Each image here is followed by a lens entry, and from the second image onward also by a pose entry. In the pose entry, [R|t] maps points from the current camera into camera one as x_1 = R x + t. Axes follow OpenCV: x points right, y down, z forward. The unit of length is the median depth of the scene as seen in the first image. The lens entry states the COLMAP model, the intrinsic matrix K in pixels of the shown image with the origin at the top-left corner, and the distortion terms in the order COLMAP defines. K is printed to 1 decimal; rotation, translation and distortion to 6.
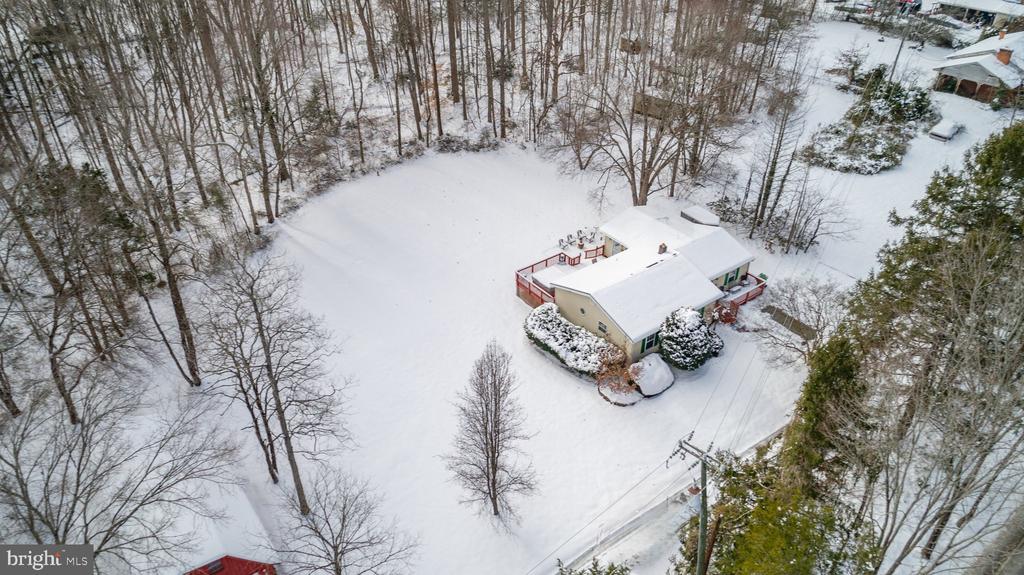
lens RADIAL K [[689.6, 0, 510.6], [0, 689.6, 285.0], [0, 0, 1]] dist [-0.012788, 0.009230]
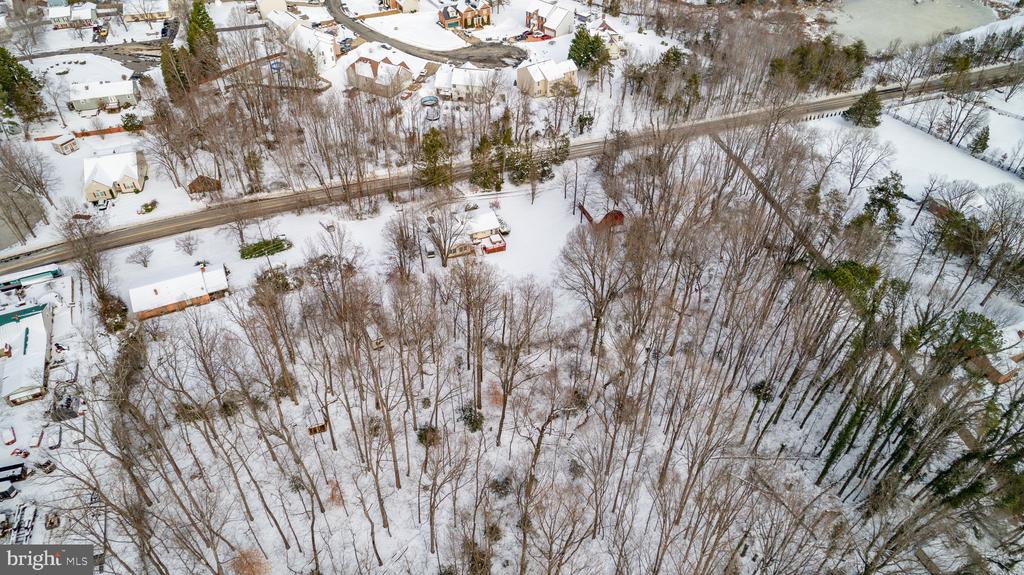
lens RADIAL K [[689.6, 0, 510.3], [0, 689.6, 286.1], [0, 0, 1]] dist [-0.012788, 0.009230]
pose [[-0.963697, -0.186533, 0.191031, -0.465571], [0.144054, 0.239159, 0.960235, -2.145656], [-0.224802, 0.952895, -0.203607, 1.349775]]
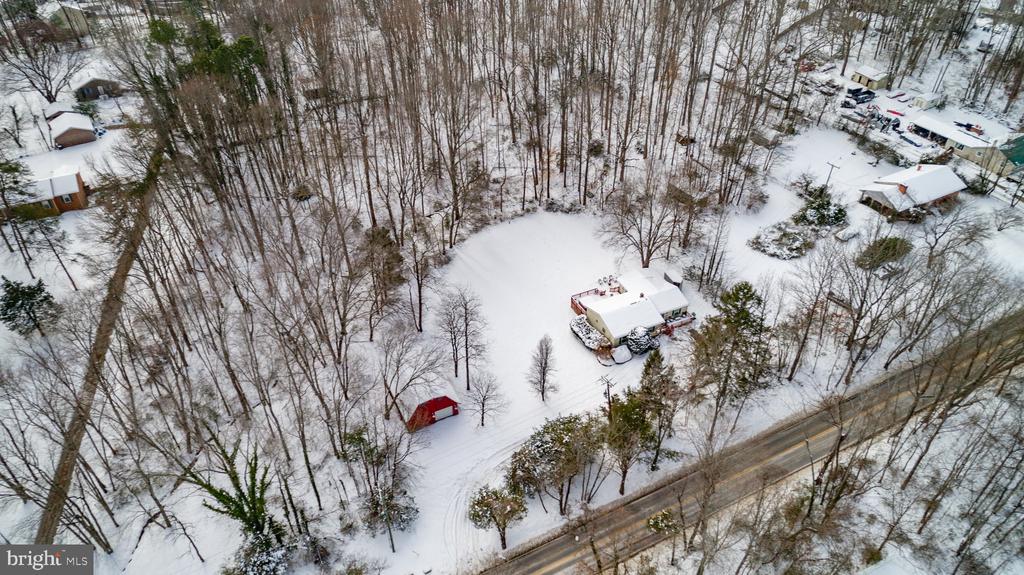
lens RADIAL K [[689.6, 0, 511.5], [0, 689.6, 287.4], [0, 0, 1]] dist [-0.012788, 0.009230]
pose [[0.981274, 0.121104, -0.149786, 0.103962], [-0.111468, 0.991217, 0.071162, -0.129836], [0.157088, -0.053133, 0.986154, -0.796050]]
